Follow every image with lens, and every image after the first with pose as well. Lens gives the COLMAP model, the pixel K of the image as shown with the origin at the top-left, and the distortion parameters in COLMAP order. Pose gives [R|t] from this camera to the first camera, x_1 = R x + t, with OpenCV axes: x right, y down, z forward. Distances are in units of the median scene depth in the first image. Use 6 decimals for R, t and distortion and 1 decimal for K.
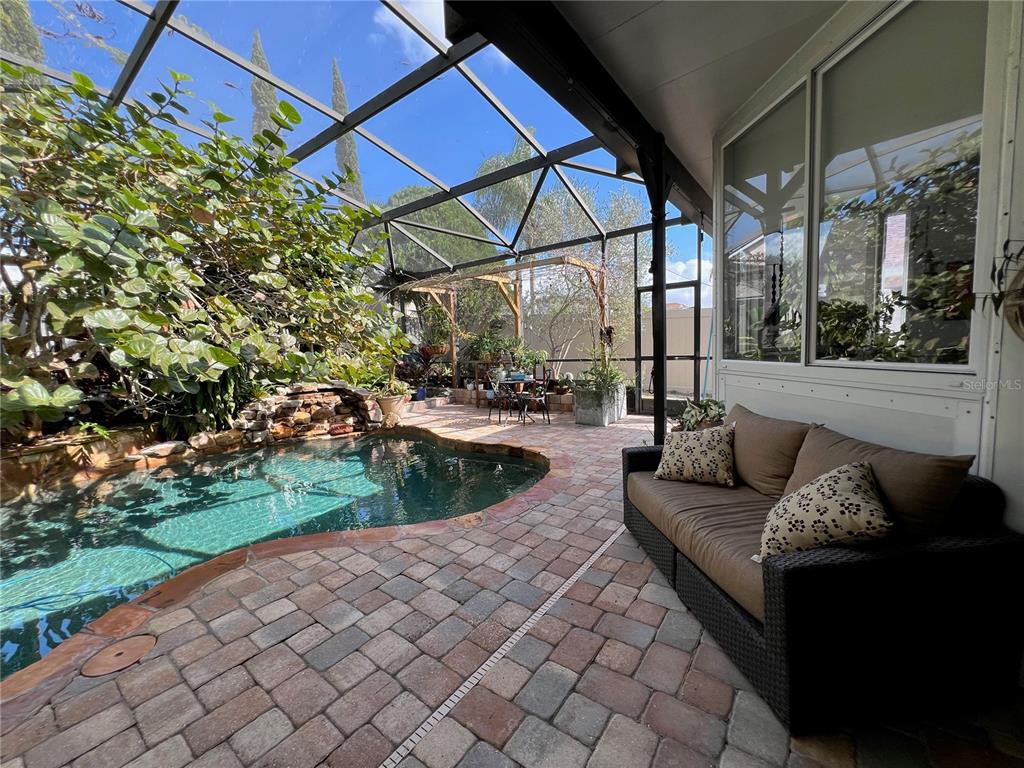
lens RADIAL K [[409.8, 0, 510.3], [0, 409.8, 383.8], [0, 0, 1]] dist [-0.003544, 0.001154]
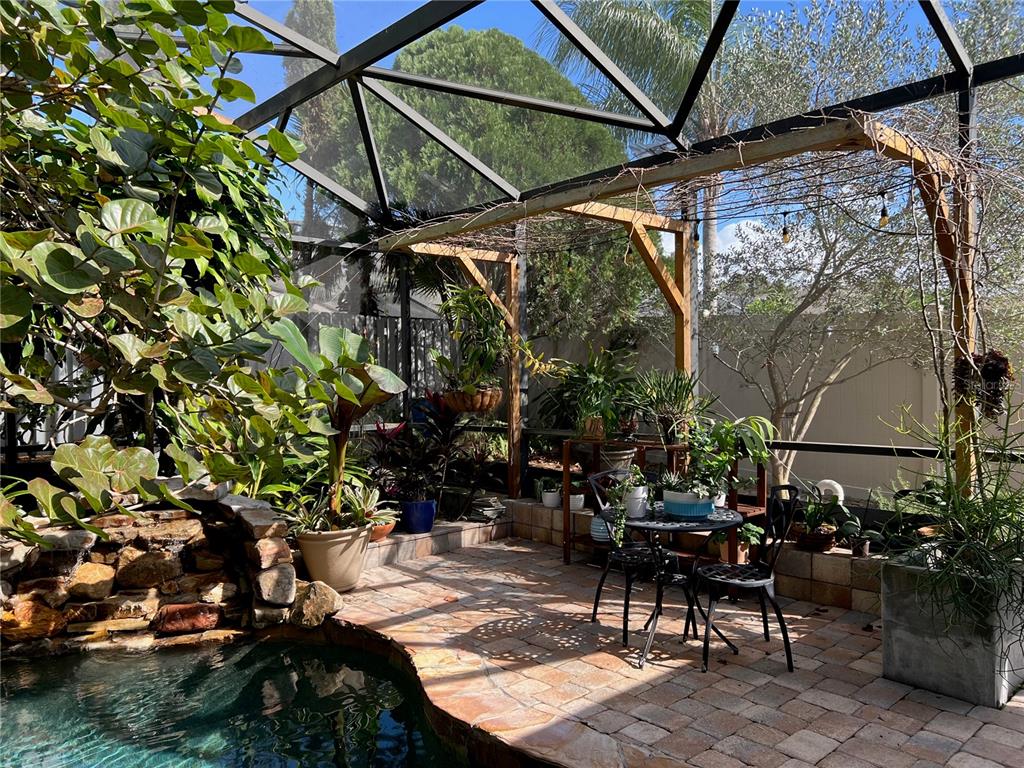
lens RADIAL K [[768.0, 0, 517.4], [0, 768.0, 381.6], [0, 0, 1]] dist [0.050877, -0.044632]
pose [[0.984885, 0.025881, -0.171262, -0.011035], [-0.040167, 0.995946, -0.080482, -0.059936], [0.168485, 0.086145, 0.981933, 0.383589]]
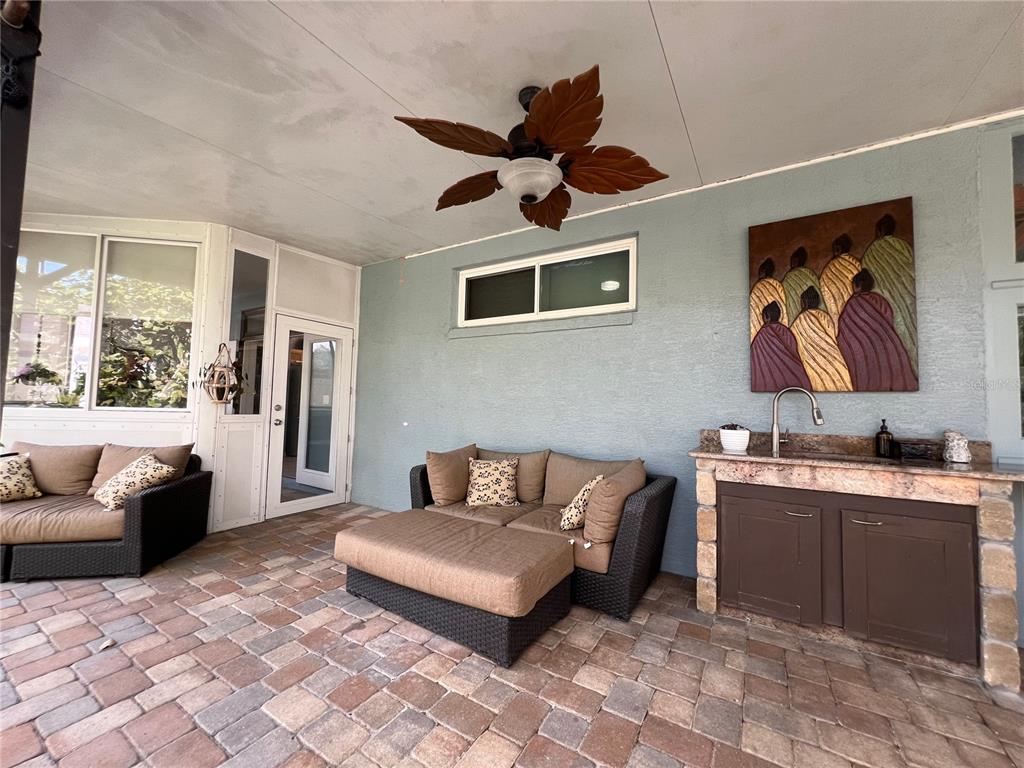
lens RADIAL K [[409.8, 0, 510.5], [0, 409.8, 384.7], [0, 0, 1]] dist [-0.003544, 0.001154]
pose [[-0.092857, 0.092538, 0.991370, -0.341343], [0.068432, 0.993910, -0.086365, 0.035294], [-0.993325, 0.059822, -0.098624, -0.155999]]
